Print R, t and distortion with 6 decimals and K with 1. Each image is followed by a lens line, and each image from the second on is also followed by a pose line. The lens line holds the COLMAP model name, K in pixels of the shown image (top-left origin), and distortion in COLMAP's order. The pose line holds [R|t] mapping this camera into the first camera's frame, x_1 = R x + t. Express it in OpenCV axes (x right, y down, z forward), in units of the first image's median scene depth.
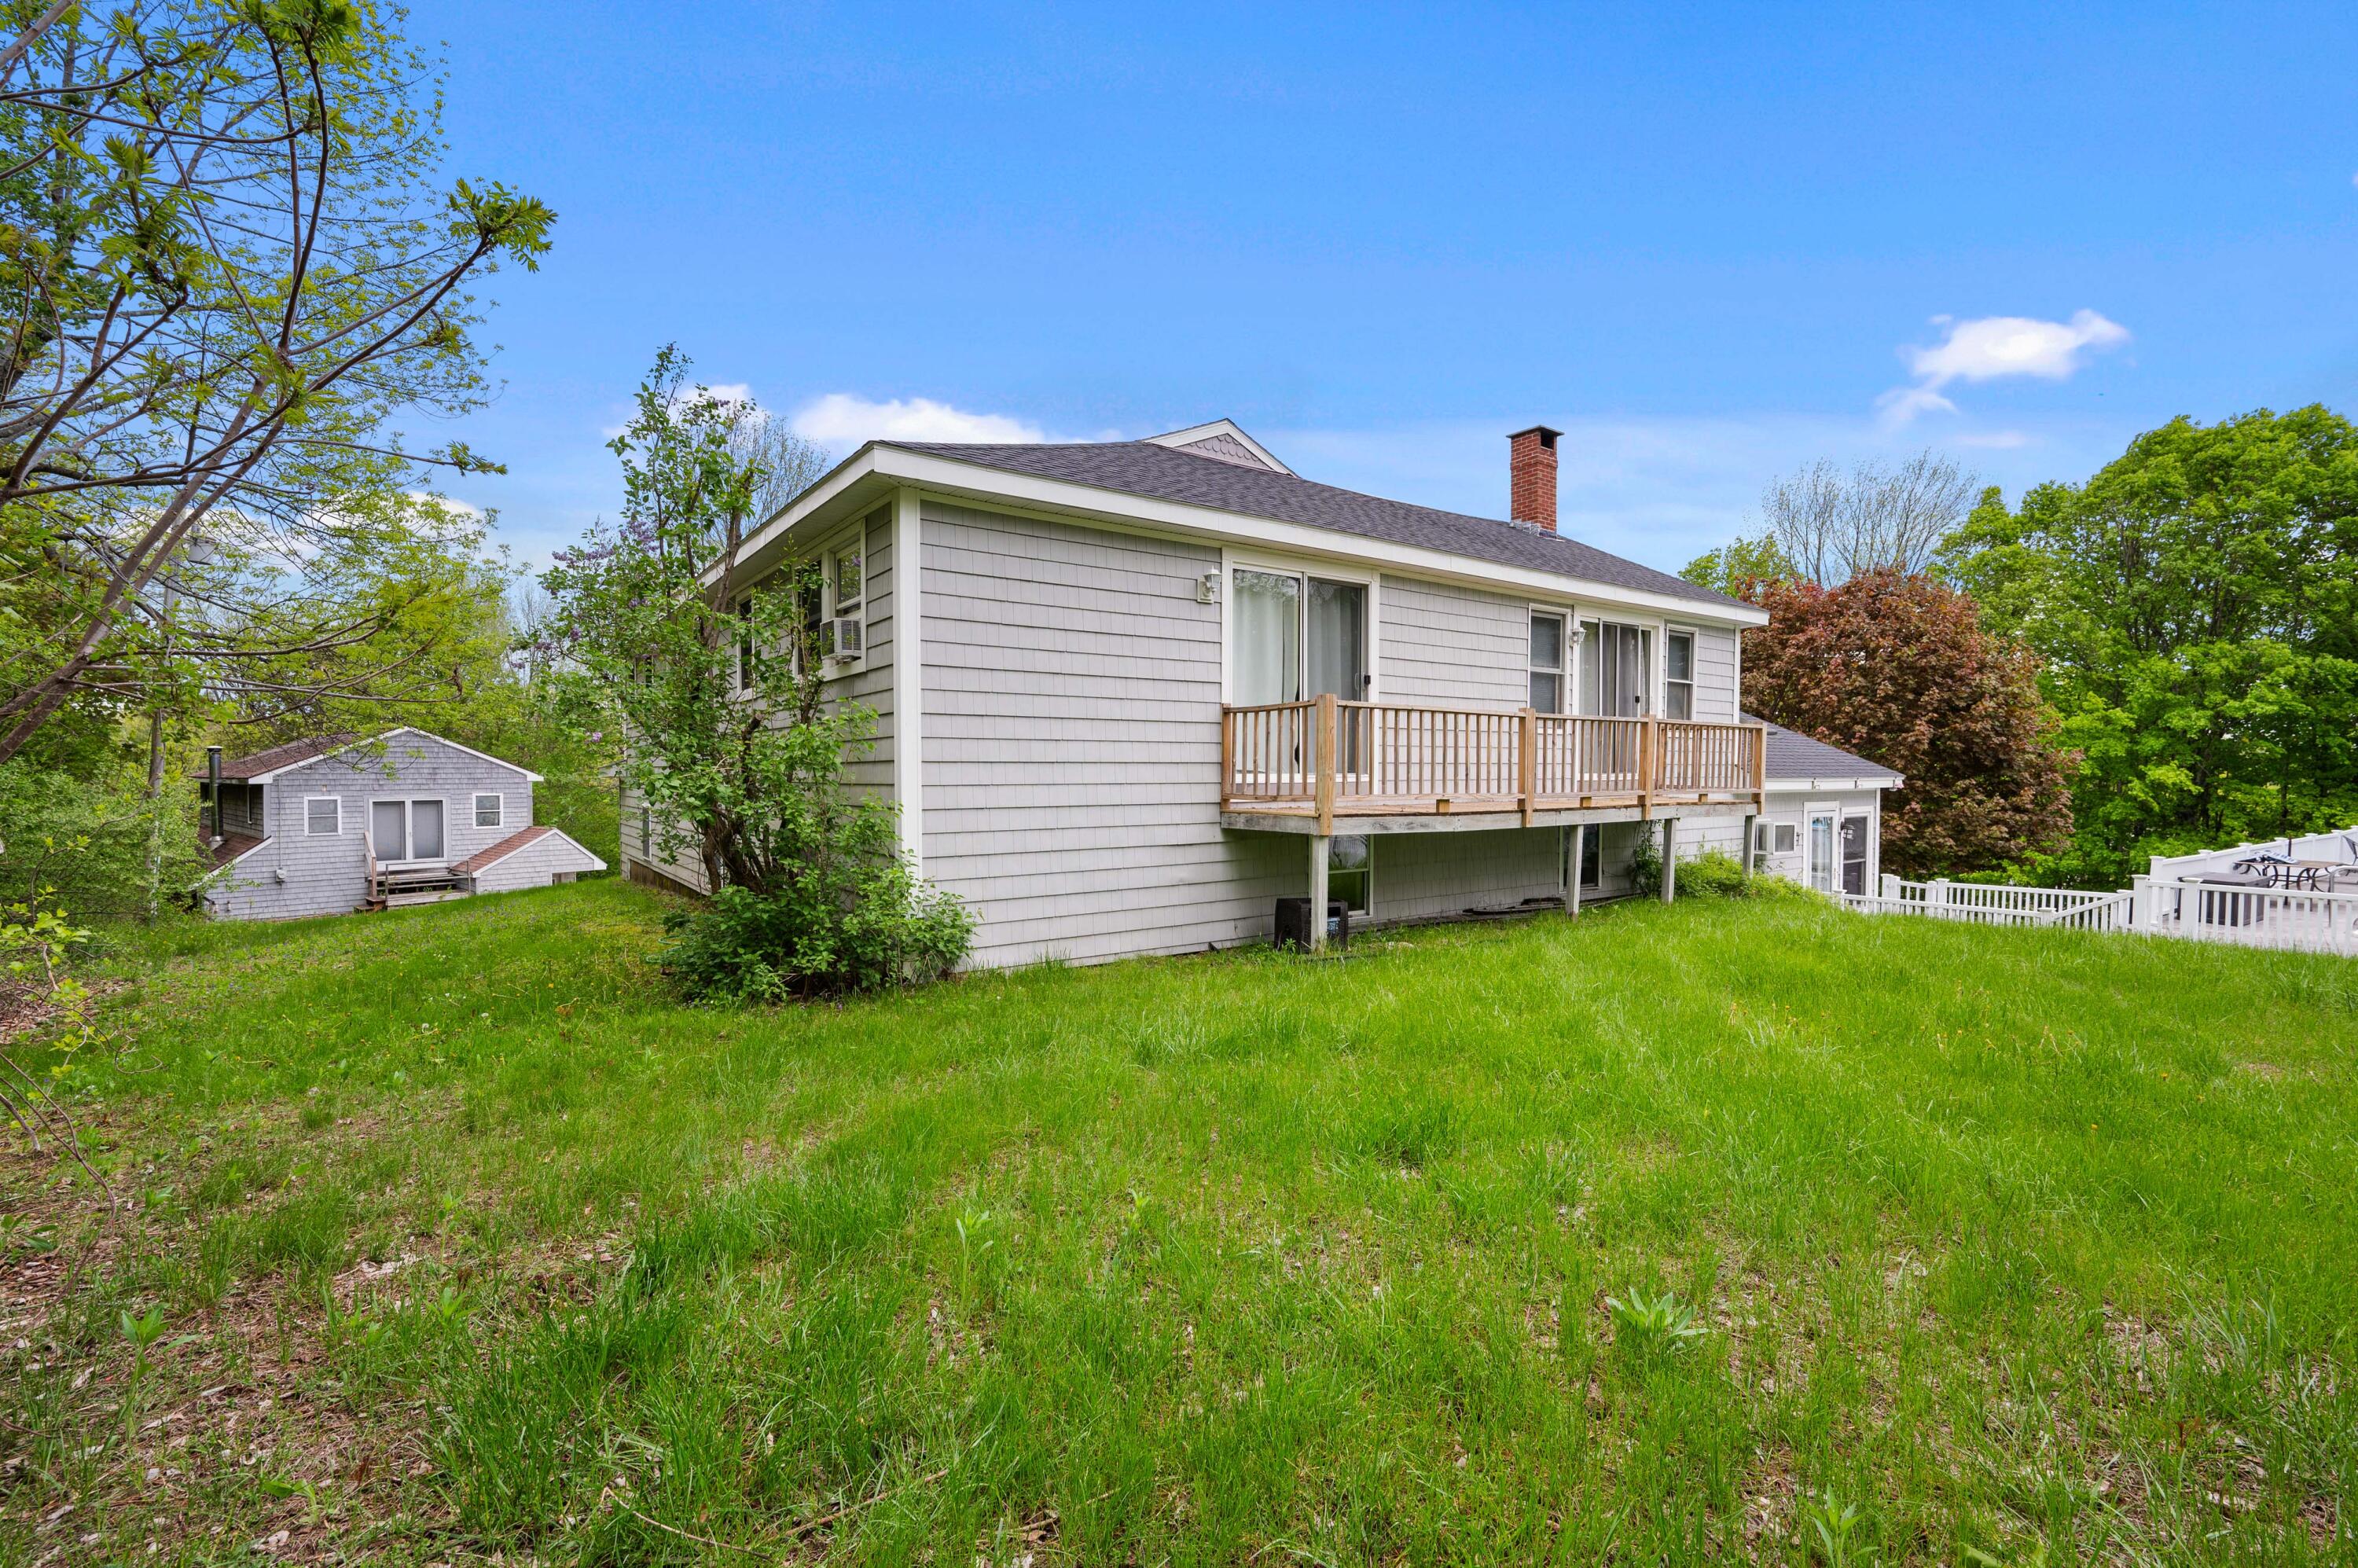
lens RADIAL K [[1043.0, 0, 1175.3], [0, 1043.0, 796.4], [0, 0, 1]] dist [-0.000803, -0.000484]
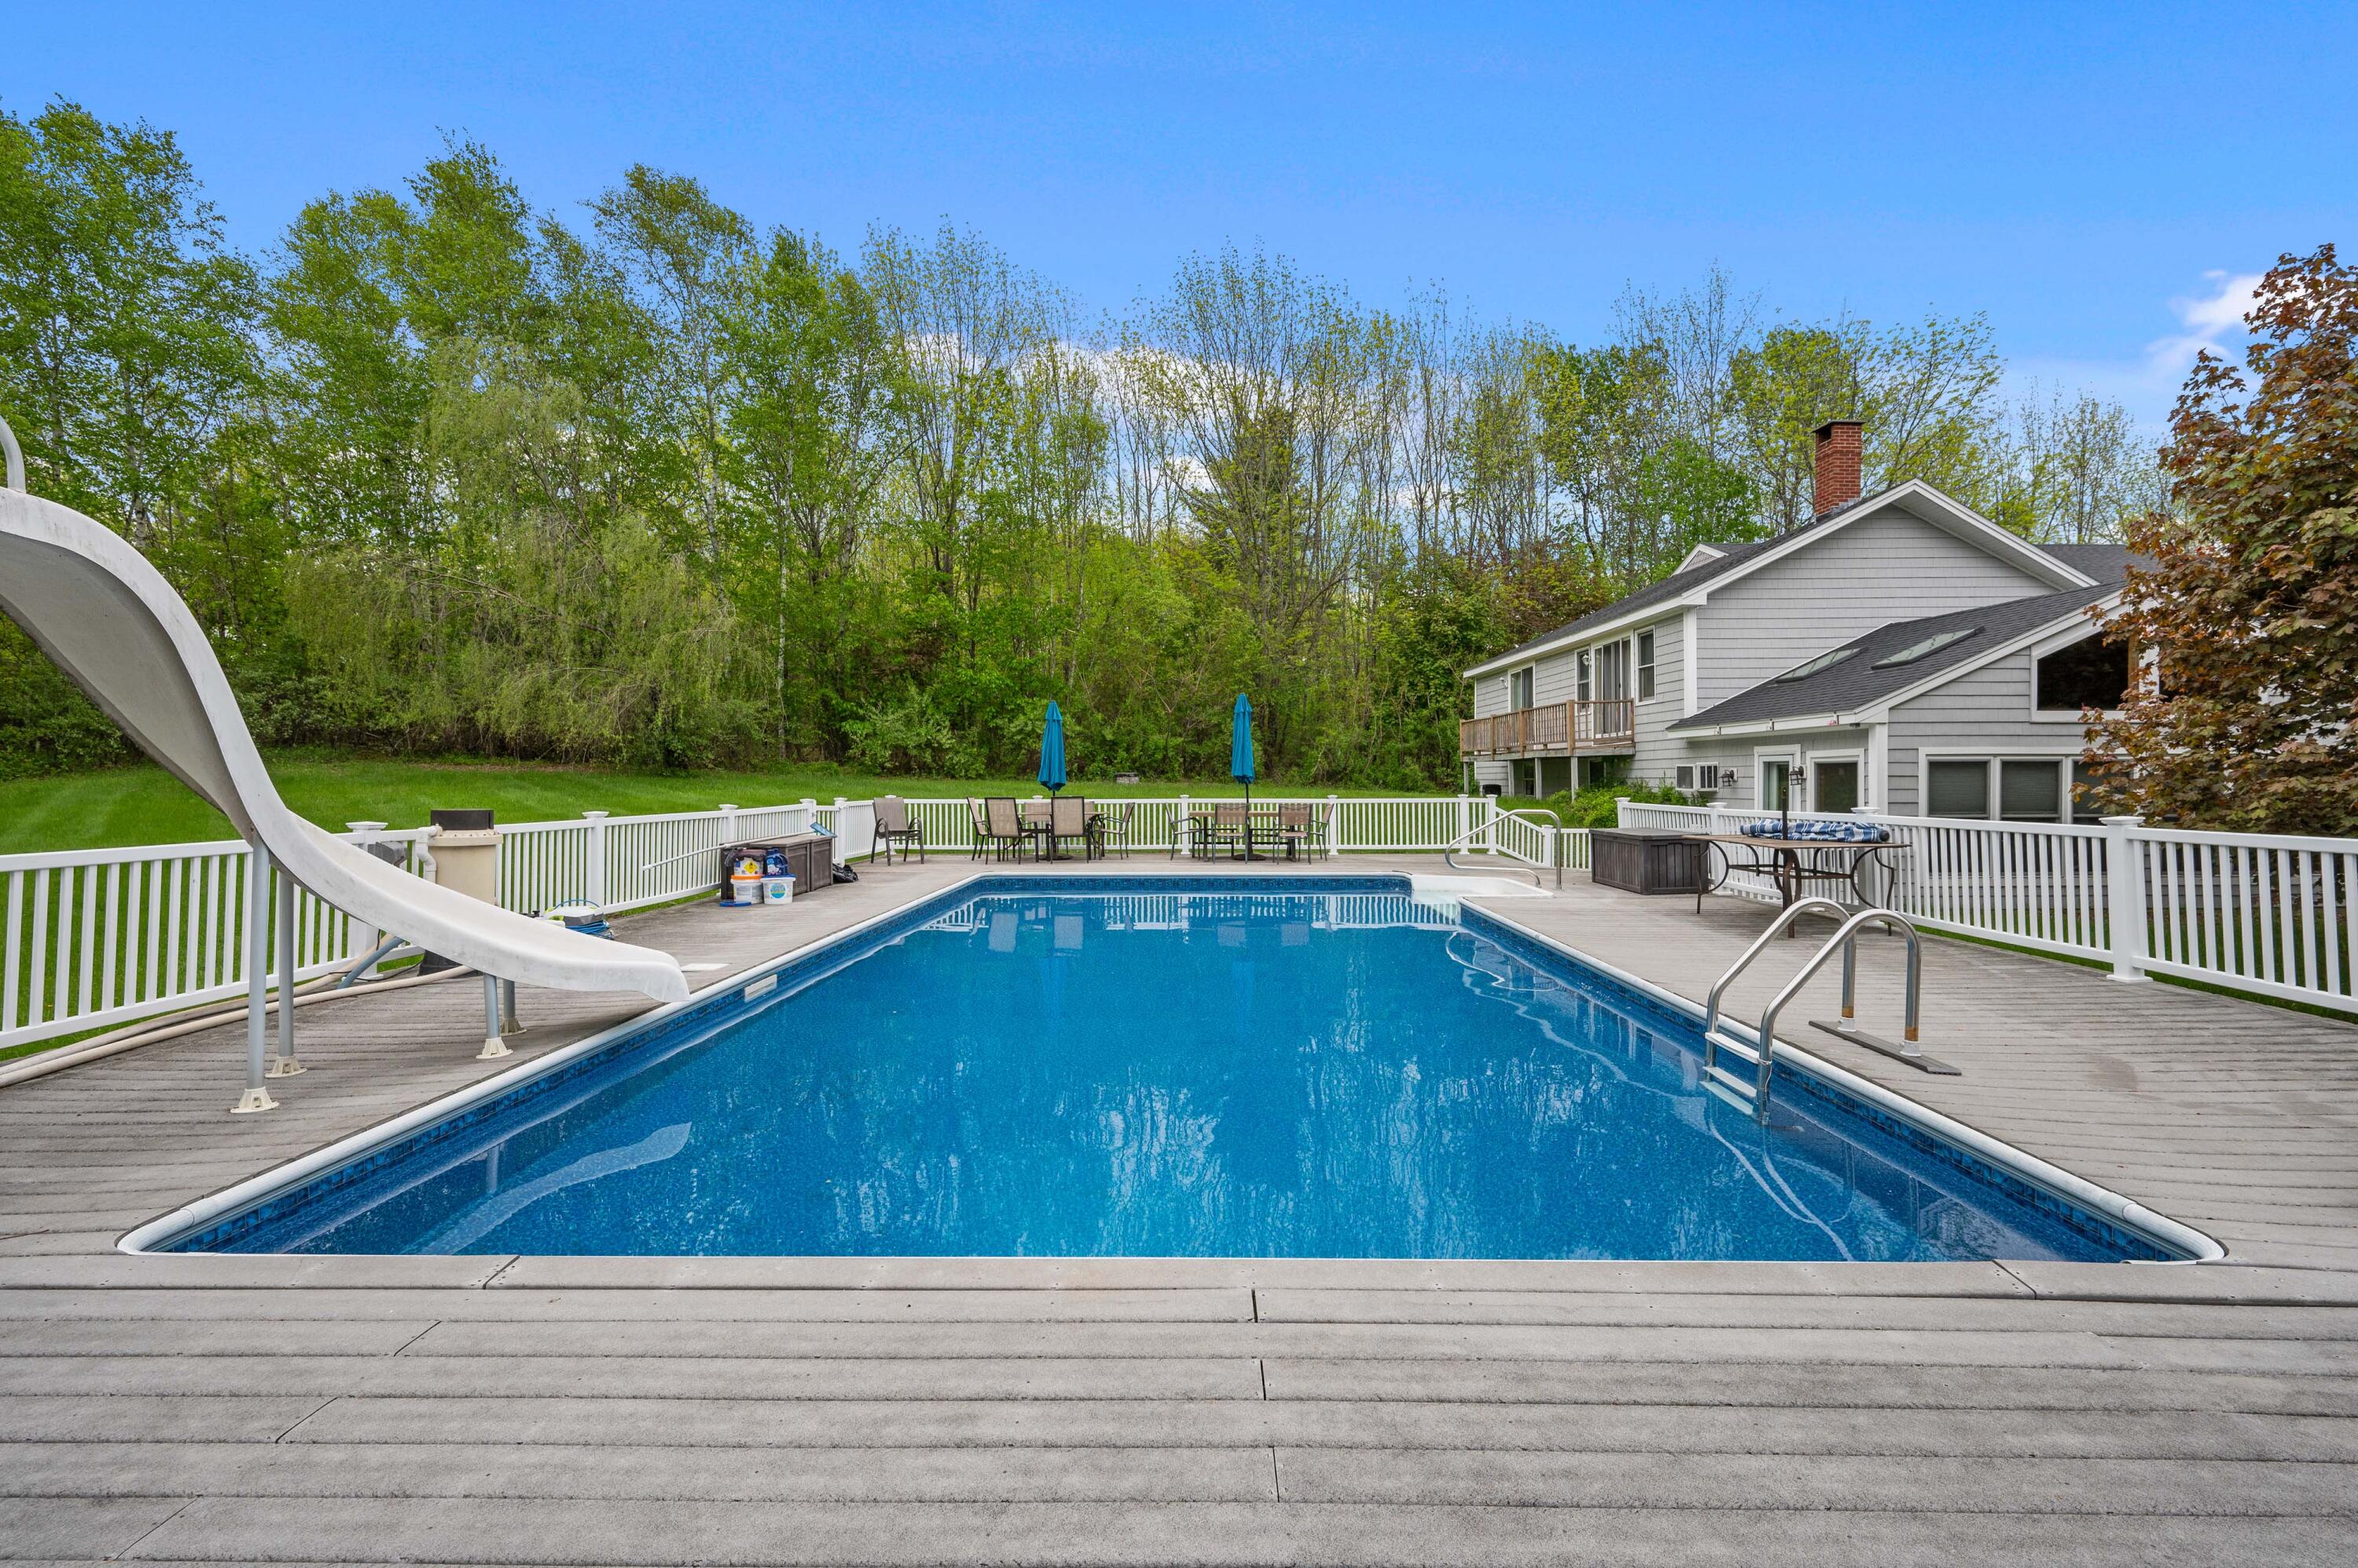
lens RADIAL K [[1043.0, 0, 1175.3], [0, 1043.0, 796.4], [0, 0, 1]] dist [-0.000803, -0.000484]
pose [[-0.590348, 0.021563, -0.806861, 2.393769], [0.000956, 0.999661, 0.026016, 0.048295], [0.807148, 0.014587, -0.590168, 1.519429]]
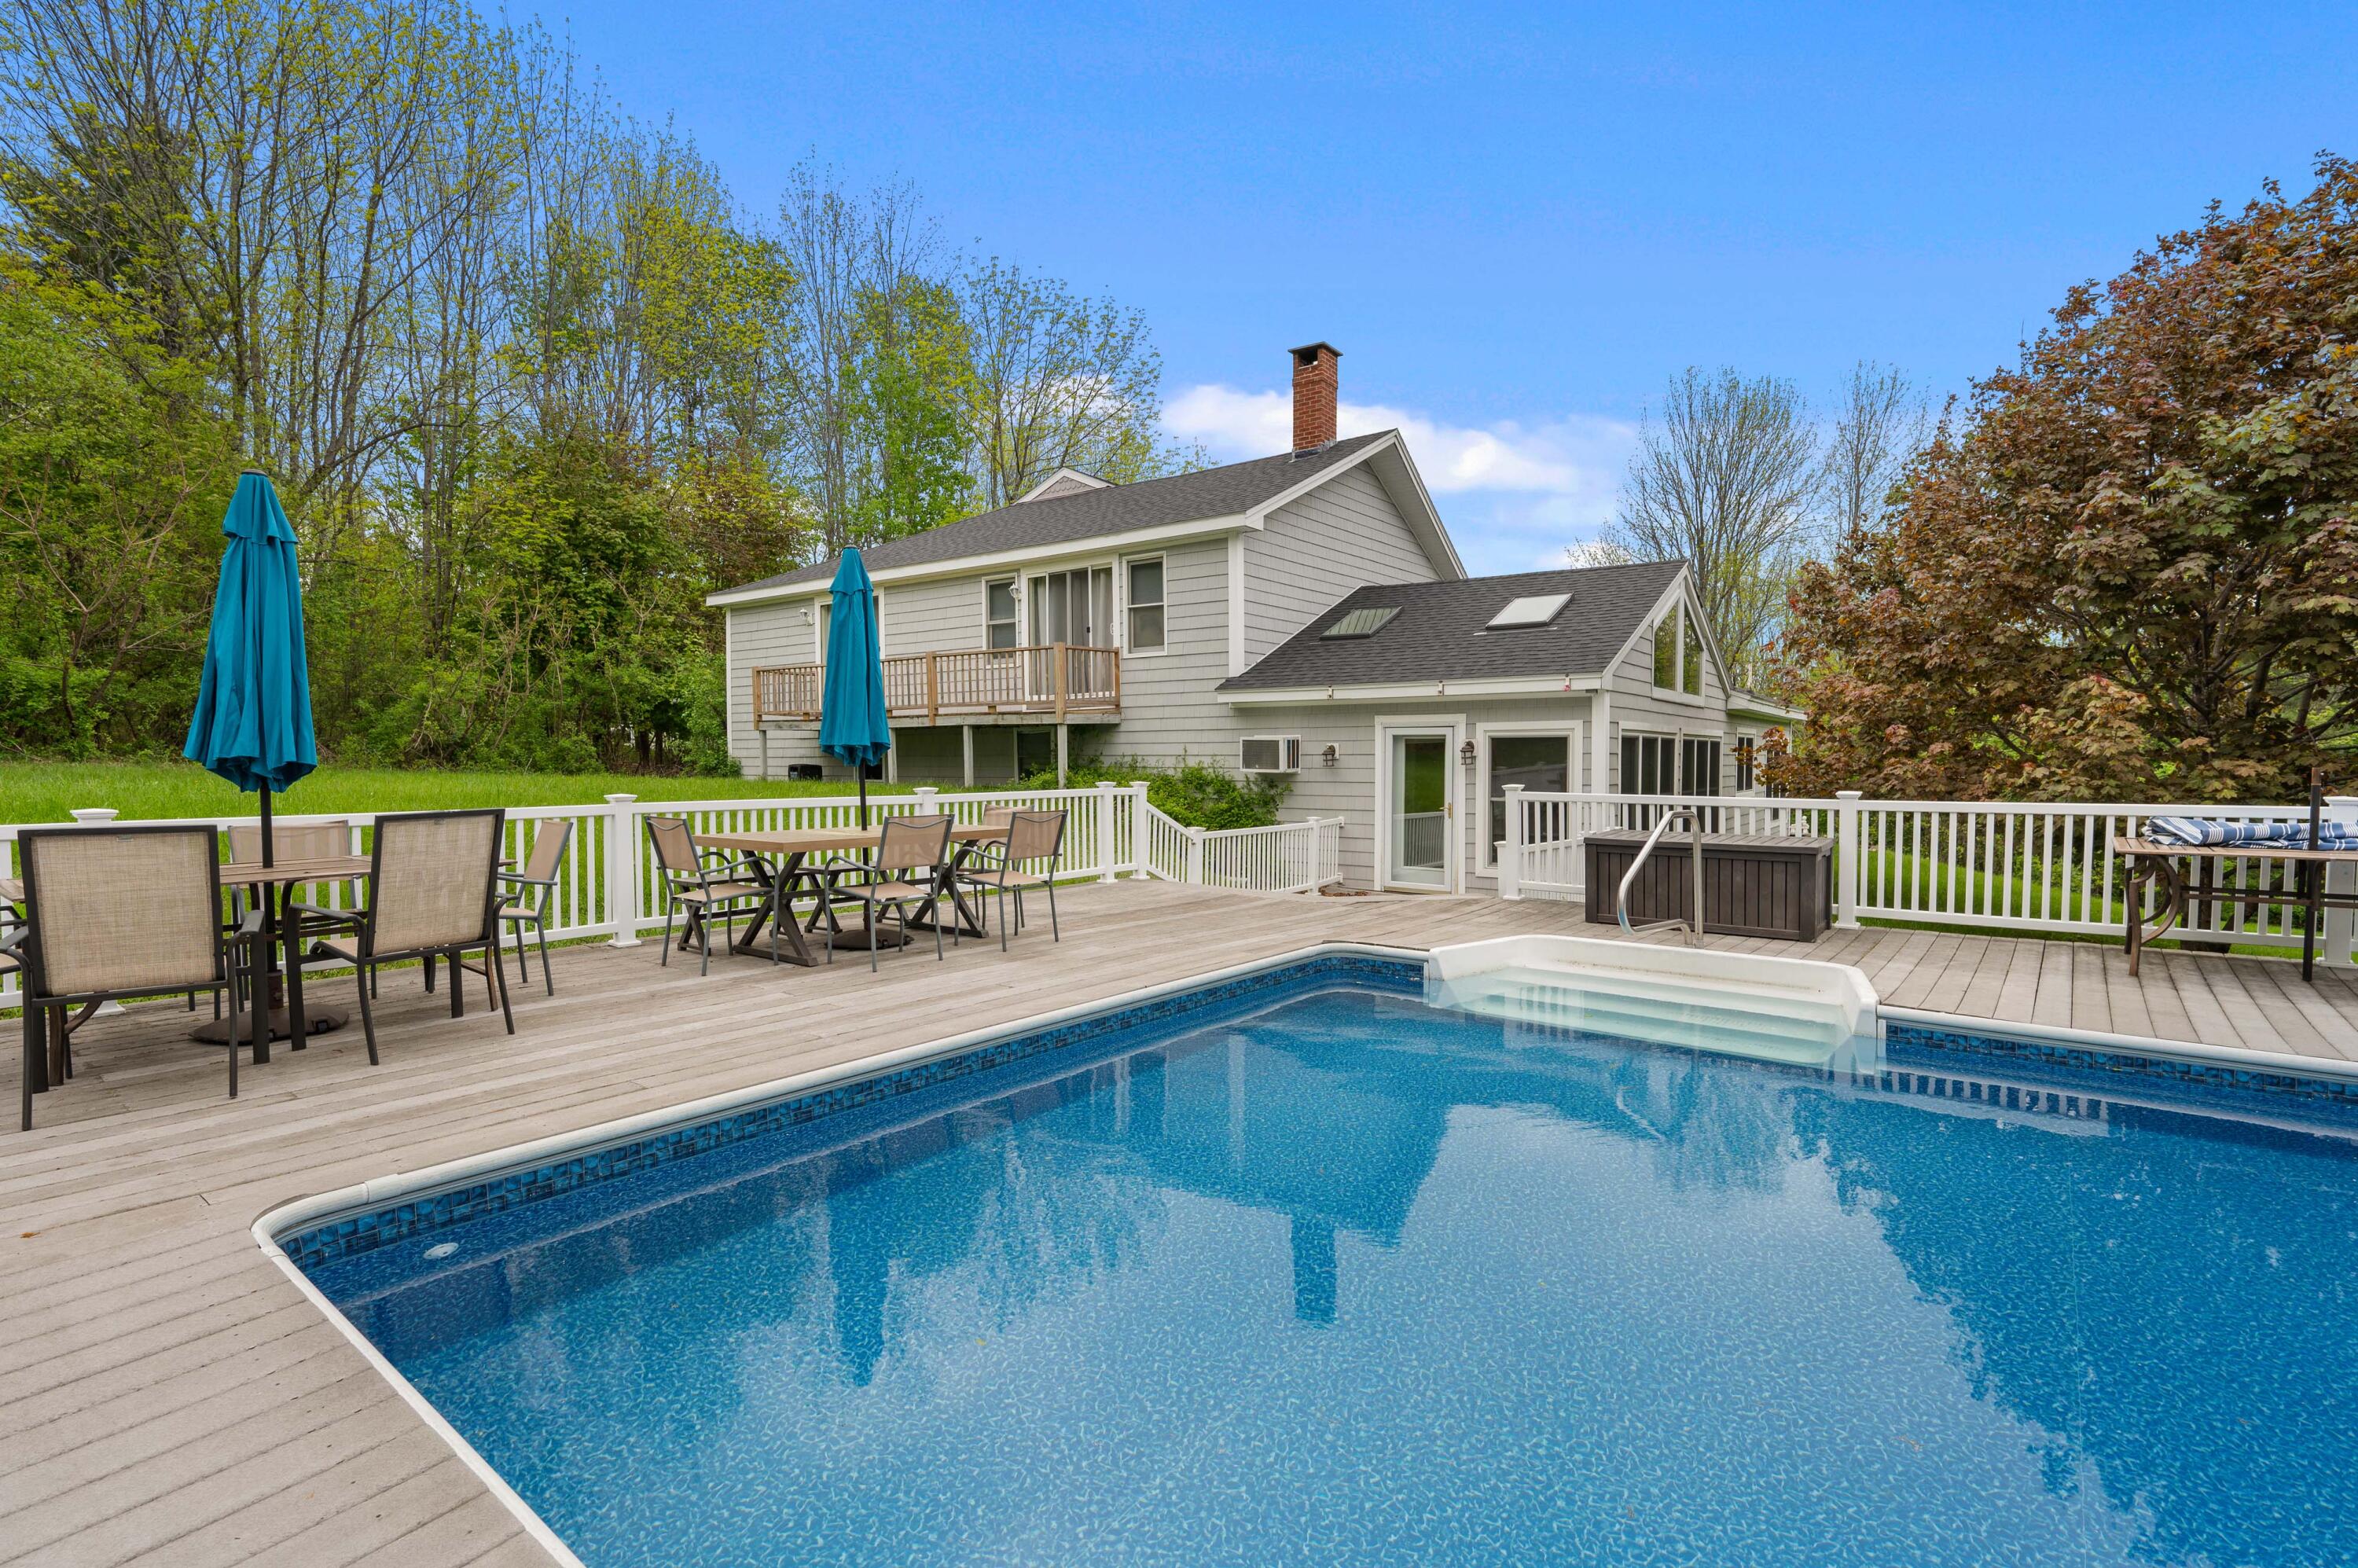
lens RADIAL K [[1114.0, 0, 1179.0], [0, 1114.0, 784.0], [0, 0, 1]] dist [-0.000259, -0.000013]
pose [[0.280377, 0.030258, -0.959413, 1.876199], [-0.009084, 0.999542, 0.028869, 0.058775], [0.959847, 0.000621, 0.280523, 0.784678]]
